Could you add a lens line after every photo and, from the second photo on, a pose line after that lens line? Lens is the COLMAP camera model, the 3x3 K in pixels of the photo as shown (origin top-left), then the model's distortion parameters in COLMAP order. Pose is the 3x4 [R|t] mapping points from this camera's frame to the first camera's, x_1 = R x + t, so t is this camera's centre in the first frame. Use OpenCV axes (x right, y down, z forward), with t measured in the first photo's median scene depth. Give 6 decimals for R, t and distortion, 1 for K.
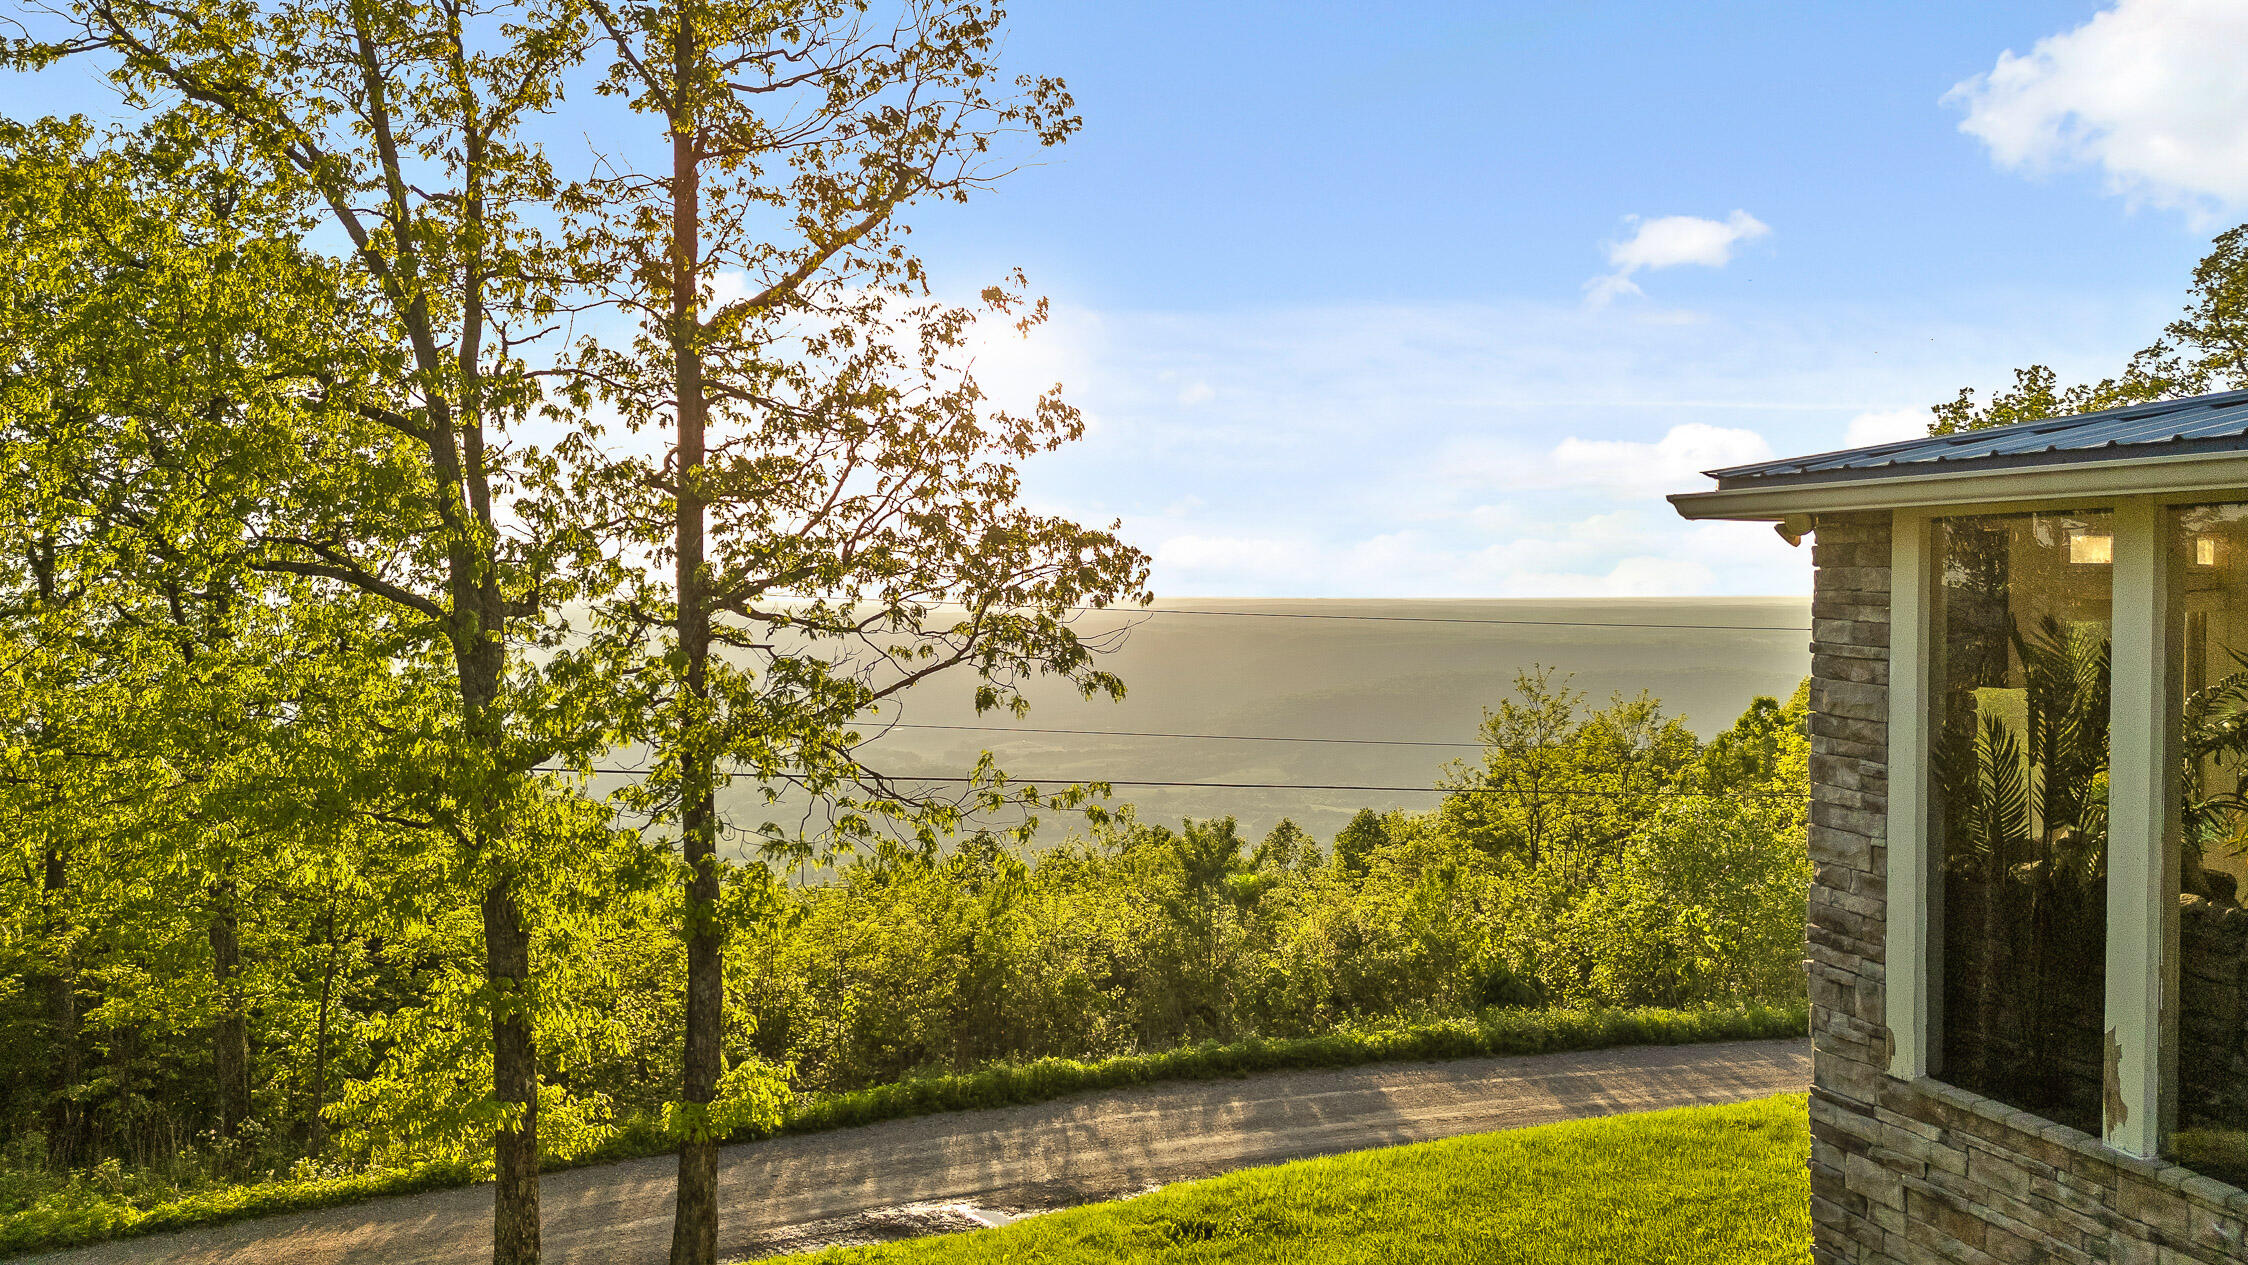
lens RADIAL K [[1640.5, 0, 1155.4], [0, 1640.5, 607.1], [0, 0, 1]] dist [0.063576, -0.035497]
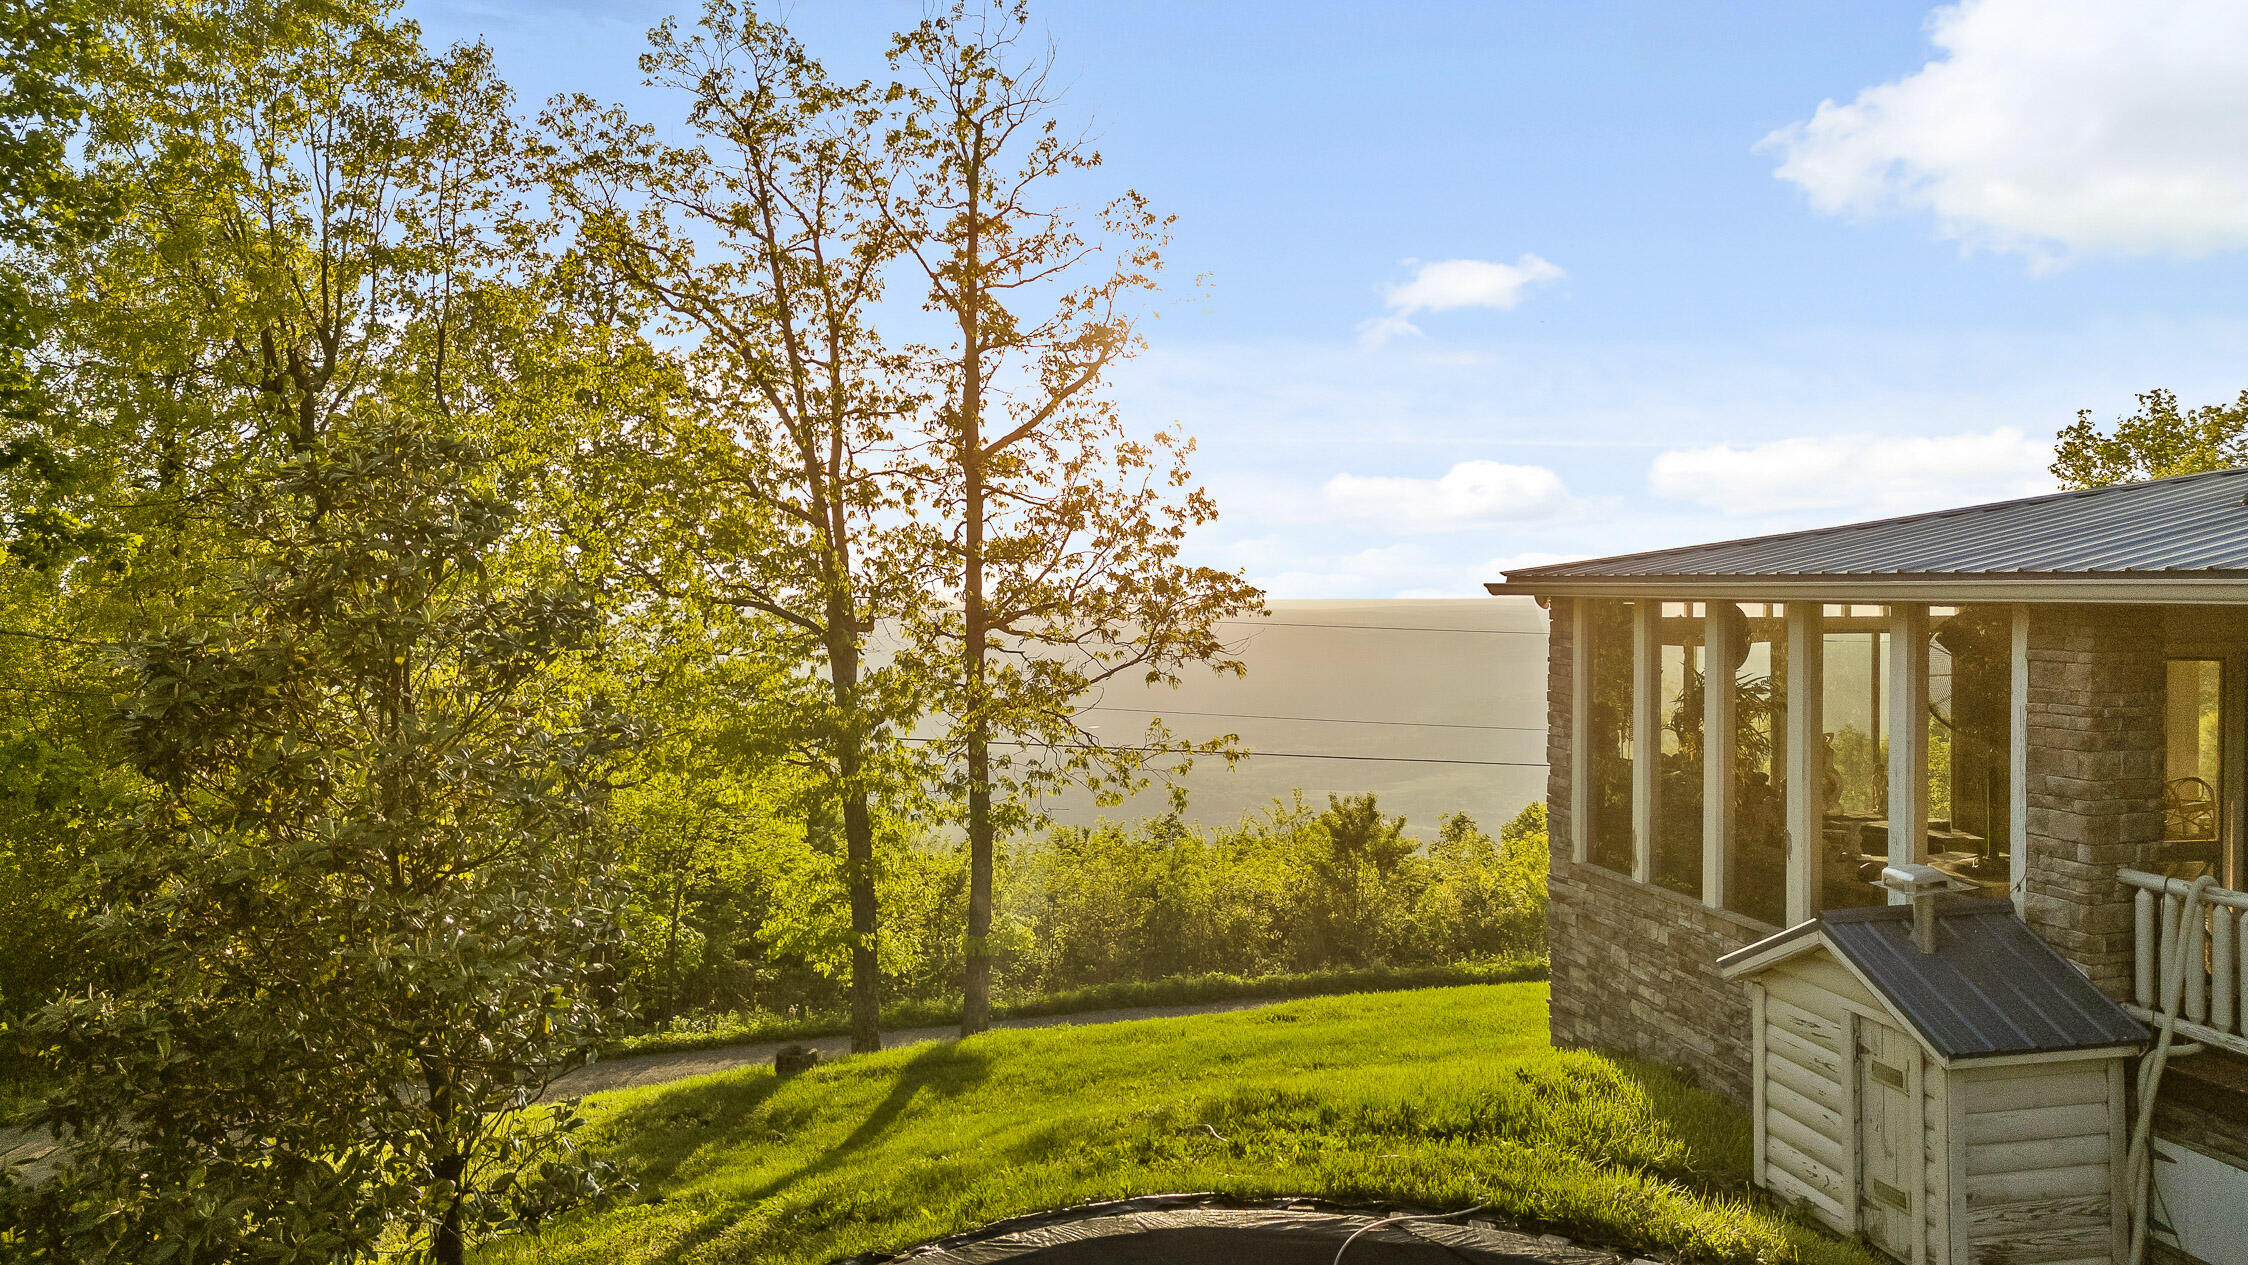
lens RADIAL K [[1640.5, 0, 1123.8], [0, 1640.5, 626.7], [0, 0, 1]] dist [0.063576, -0.035497]
pose [[0.990708, 0.004219, -0.135943, 0.076079], [-0.002504, 0.999915, 0.012778, -0.020395], [0.135986, -0.012319, 0.990634, -0.543010]]
